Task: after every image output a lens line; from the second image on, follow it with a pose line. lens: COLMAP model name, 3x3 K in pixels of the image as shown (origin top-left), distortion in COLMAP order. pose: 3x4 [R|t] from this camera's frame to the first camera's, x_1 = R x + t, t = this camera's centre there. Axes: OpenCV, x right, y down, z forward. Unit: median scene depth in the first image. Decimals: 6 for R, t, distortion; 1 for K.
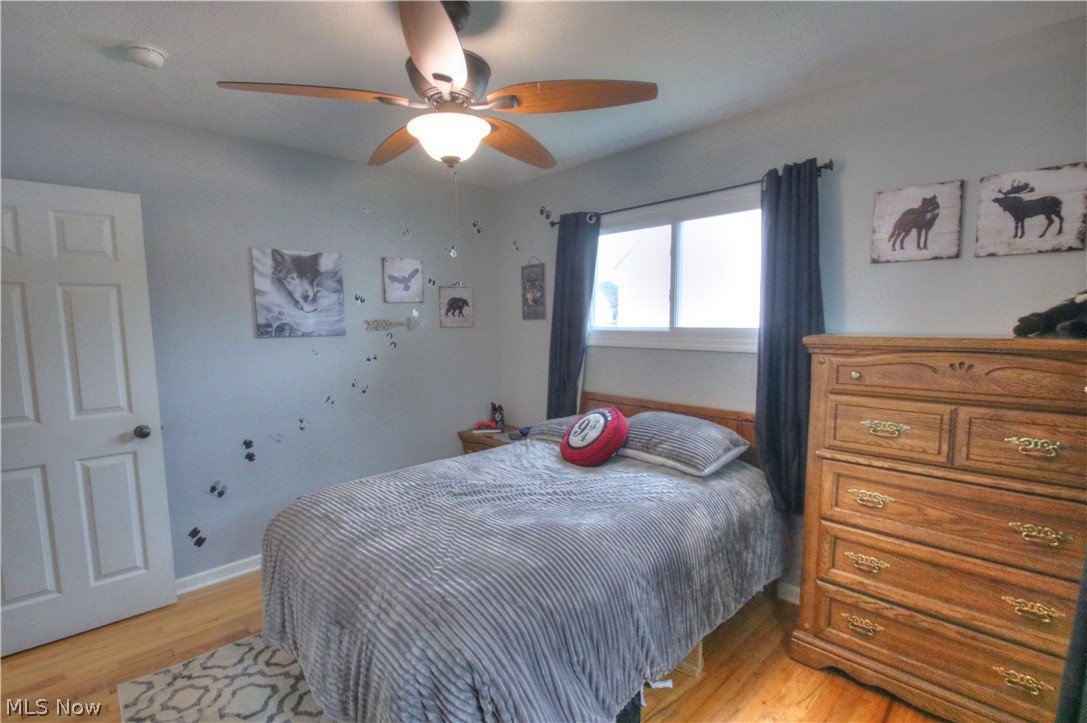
lens RADIAL K [[497.2, 0, 543.9], [0, 497.2, 377.7], [0, 0, 1]] dist [-0.004395, -0.001136]
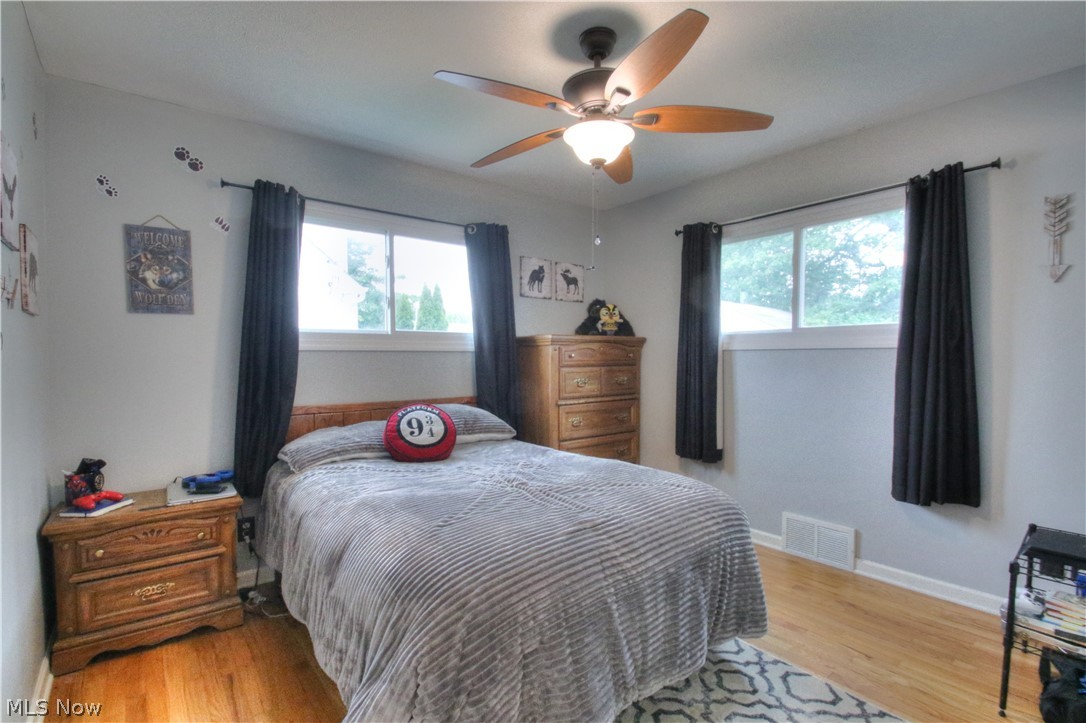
lens RADIAL K [[496.8, 0, 543.4], [0, 496.8, 377.7], [0, 0, 1]] dist [-0.004395, -0.001136]
pose [[0.100499, -0.042425, 0.994032, -1.106373], [0.113535, 0.993053, 0.030904, 0.004747], [-0.988438, 0.109752, 0.104618, 0.820363]]
